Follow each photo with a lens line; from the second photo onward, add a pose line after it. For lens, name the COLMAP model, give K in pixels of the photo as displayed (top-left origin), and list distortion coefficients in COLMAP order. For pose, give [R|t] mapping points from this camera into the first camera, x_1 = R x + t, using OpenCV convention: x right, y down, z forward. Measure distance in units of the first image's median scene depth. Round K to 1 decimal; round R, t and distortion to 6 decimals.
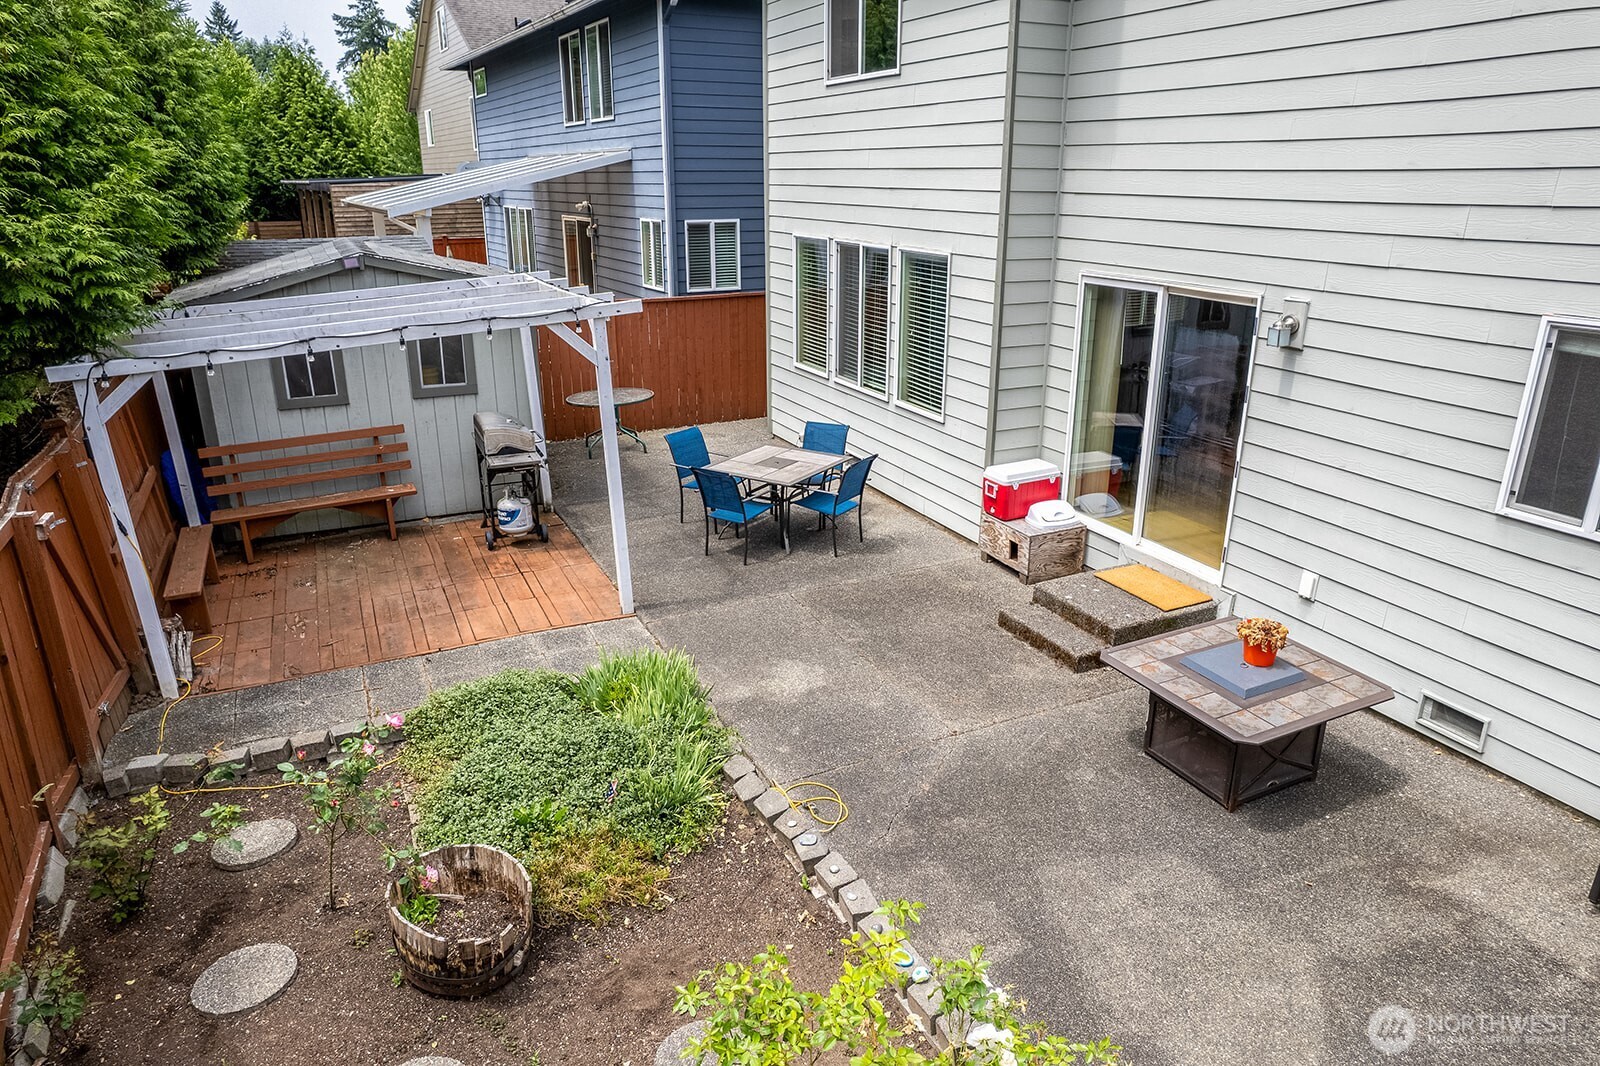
lens RADIAL K [[1022.2, 0, 800.0], [0, 1022.2, 533.0], [0, 0, 1]] dist [-0.029572, 0.000876]
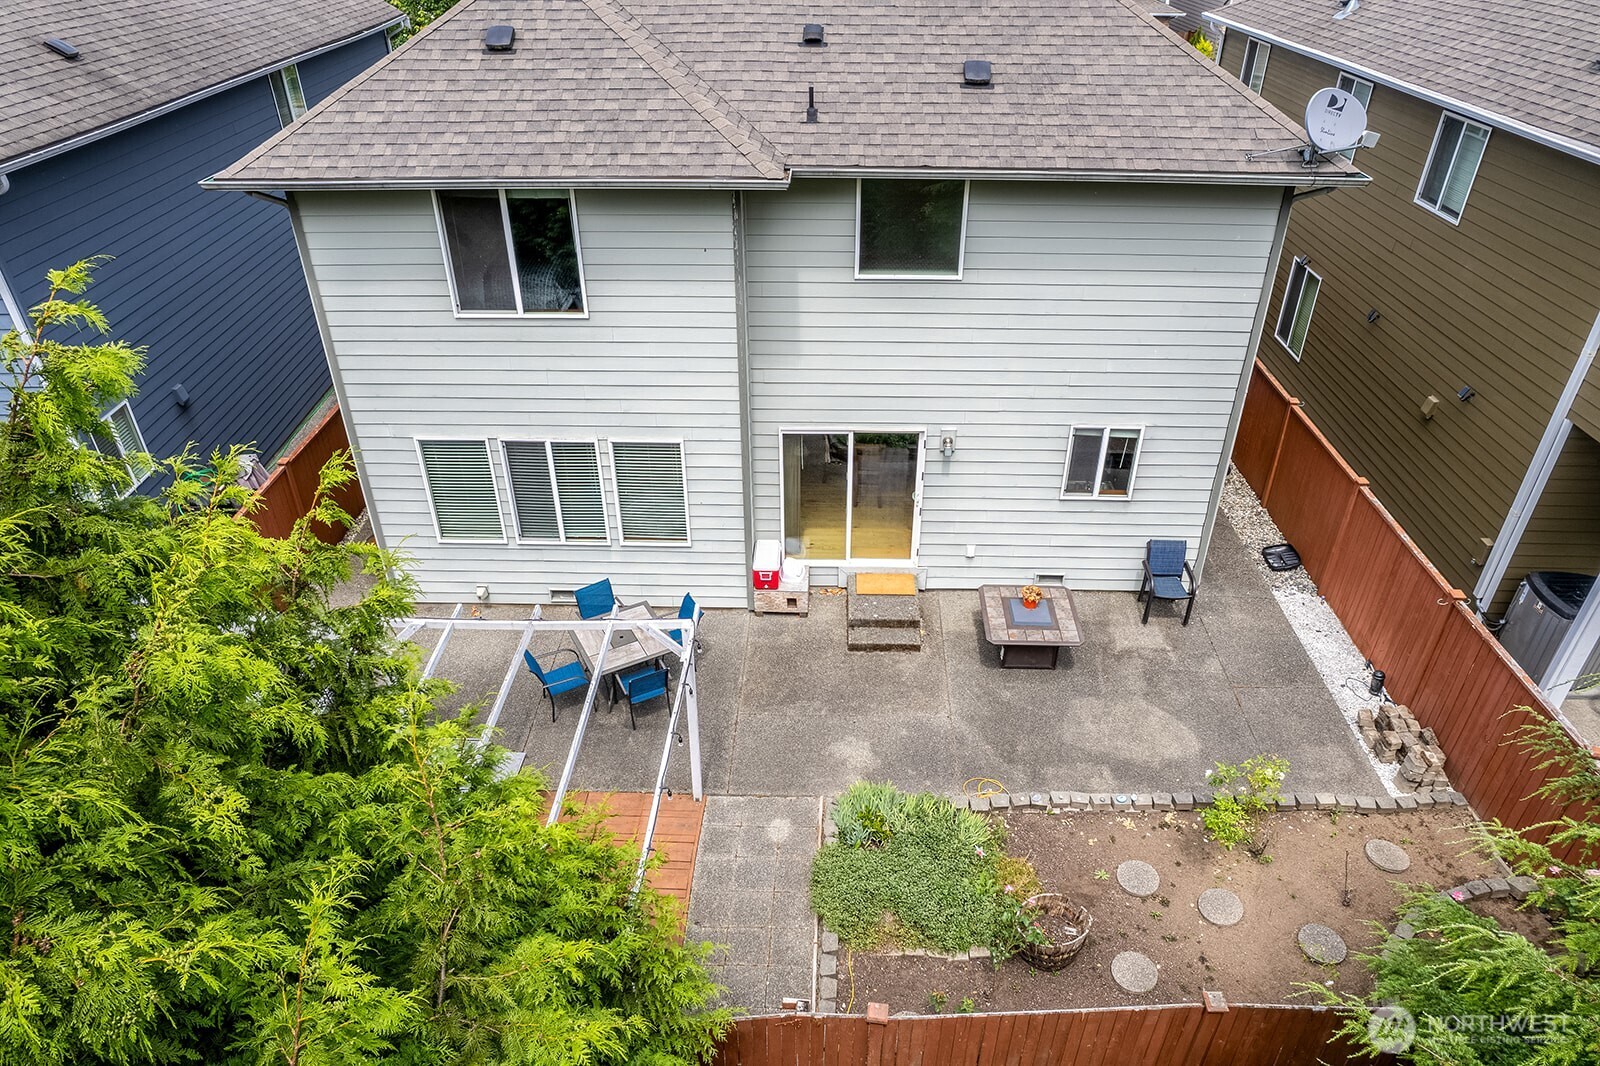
lens RADIAL K [[1018.2, 0, 800.0], [0, 1018.2, 533.0], [0, 0, 1]] dist [0.032966, 0.001687]
pose [[0.450444, -0.482114, 0.751443, -1.063765], [0.301051, 0.874392, 0.380535, -0.781596], [-0.840517, 0.054813, 0.539006, 0.168616]]
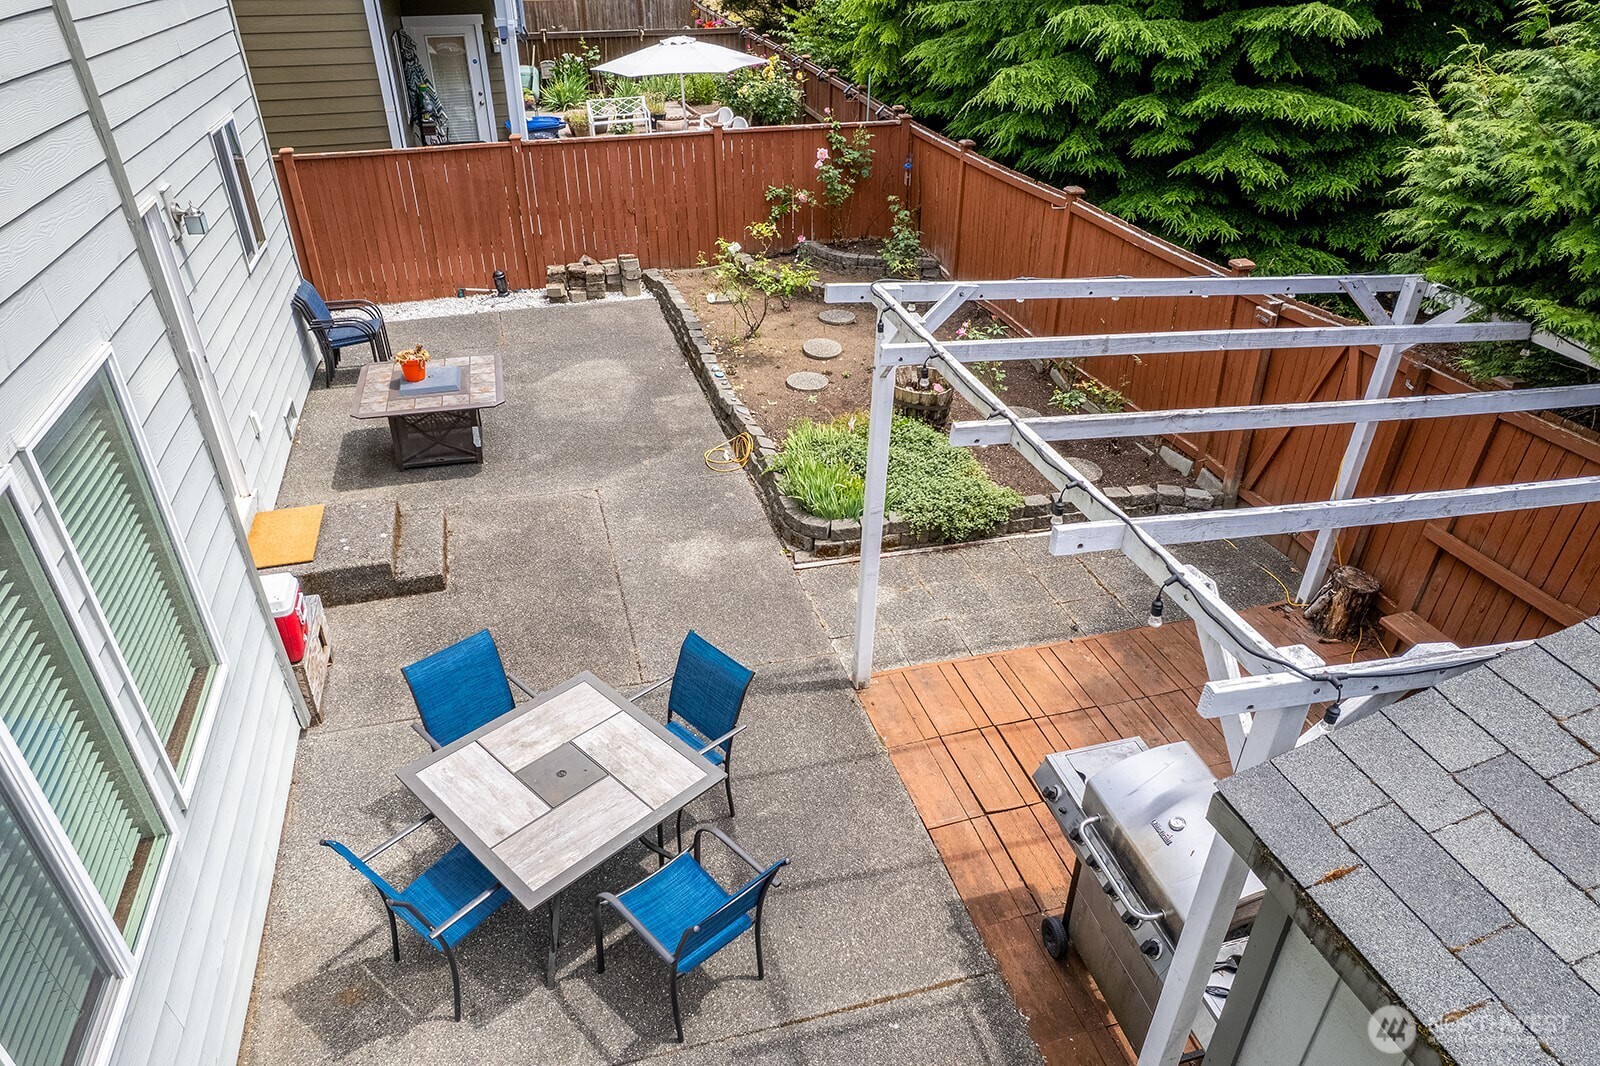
lens RADIAL K [[992.8, 0, 800.0], [0, 992.8, 533.0], [0, 0, 1]] dist [-0.000545, 0.000116]
pose [[-0.987126, -0.086401, 0.134600, -0.240772], [0.051346, 0.625817, 0.778278, -0.639957], [-0.151479, 0.775169, -0.613324, 1.540778]]
